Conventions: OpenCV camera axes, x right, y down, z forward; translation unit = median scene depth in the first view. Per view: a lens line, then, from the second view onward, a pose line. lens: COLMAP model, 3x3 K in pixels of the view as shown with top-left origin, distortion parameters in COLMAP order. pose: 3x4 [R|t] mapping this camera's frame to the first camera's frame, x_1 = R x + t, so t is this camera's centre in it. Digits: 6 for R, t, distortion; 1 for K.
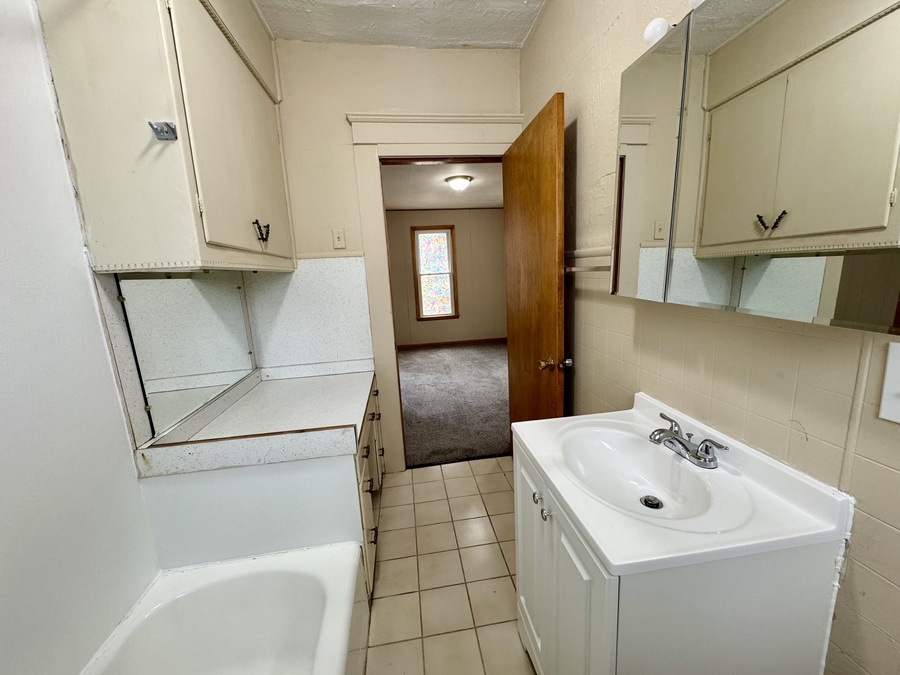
lens RADIAL K [[358.6, 0, 448.6], [0, 358.6, 341.4], [0, 0, 1]] dist [-0.002468, -0.000137]
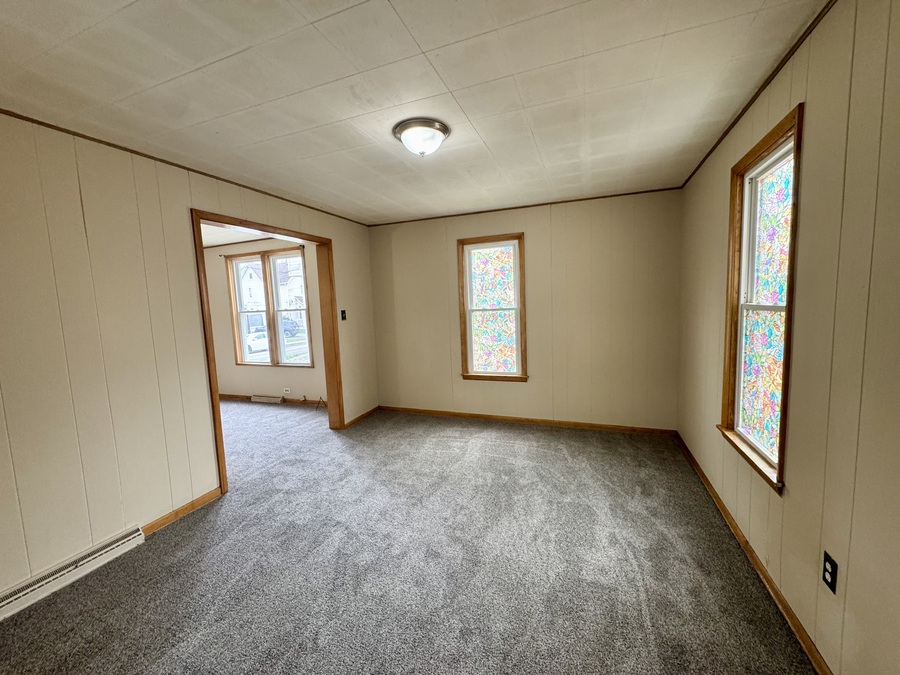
lens RADIAL K [[358.6, 0, 453.5], [0, 358.6, 339.9], [0, 0, 1]] dist [-0.002468, -0.000137]
pose [[0.872441, 0.071092, -0.483520, 0.218010], [-0.100984, 0.994235, -0.036029, -0.105172], [0.478172, 0.080261, 0.874591, 0.412002]]
